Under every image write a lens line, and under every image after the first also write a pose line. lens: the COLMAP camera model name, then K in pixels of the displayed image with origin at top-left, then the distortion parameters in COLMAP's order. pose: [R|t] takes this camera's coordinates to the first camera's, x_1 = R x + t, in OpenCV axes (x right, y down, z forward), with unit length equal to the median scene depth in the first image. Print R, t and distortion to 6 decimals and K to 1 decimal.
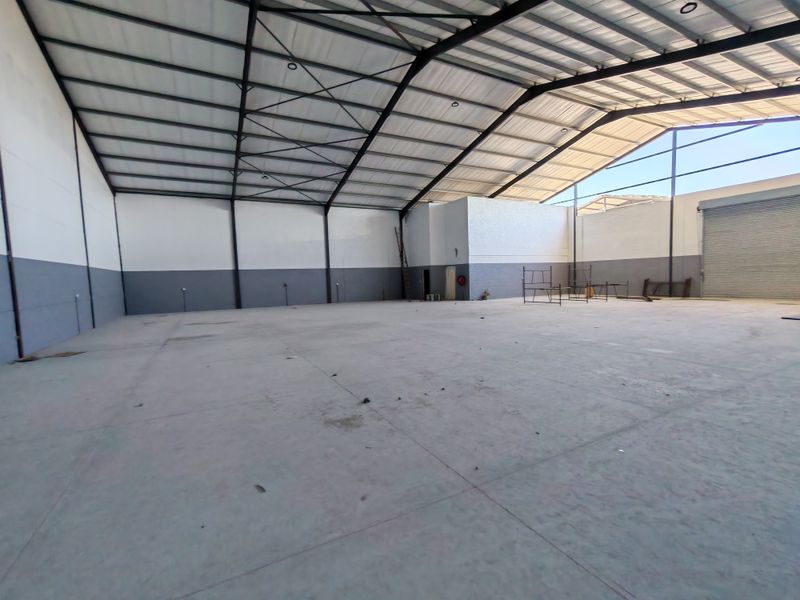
lens RADIAL K [[366.9, 0, 398.0], [0, 366.9, 299.6], [0, 0, 1]] dist [-0.000750, 0.000343]
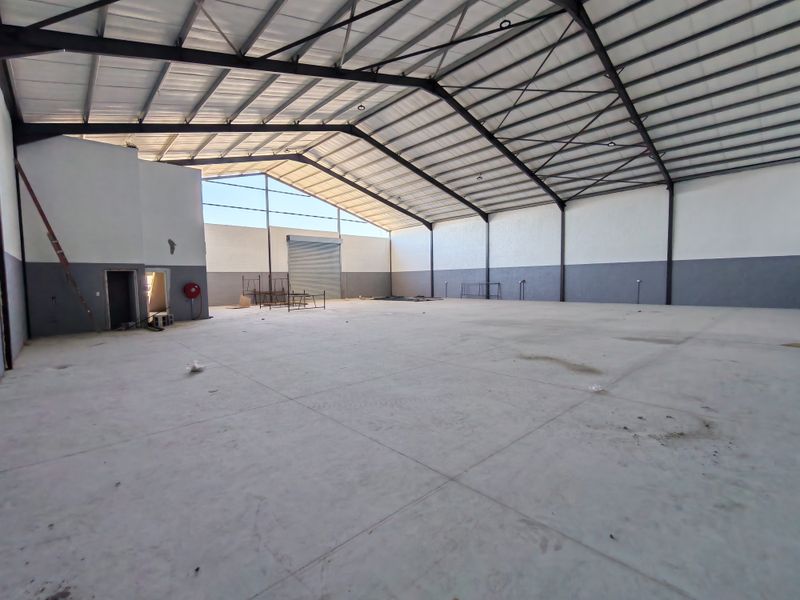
lens RADIAL K [[366.9, 0, 403.3], [0, 366.9, 302.7], [0, 0, 1]] dist [-0.000750, 0.000343]
pose [[-0.277686, -0.024433, 0.960361, -0.635433], [0.088871, 0.994736, 0.051004, -0.034523], [-0.956552, 0.099512, -0.274053, 0.918757]]
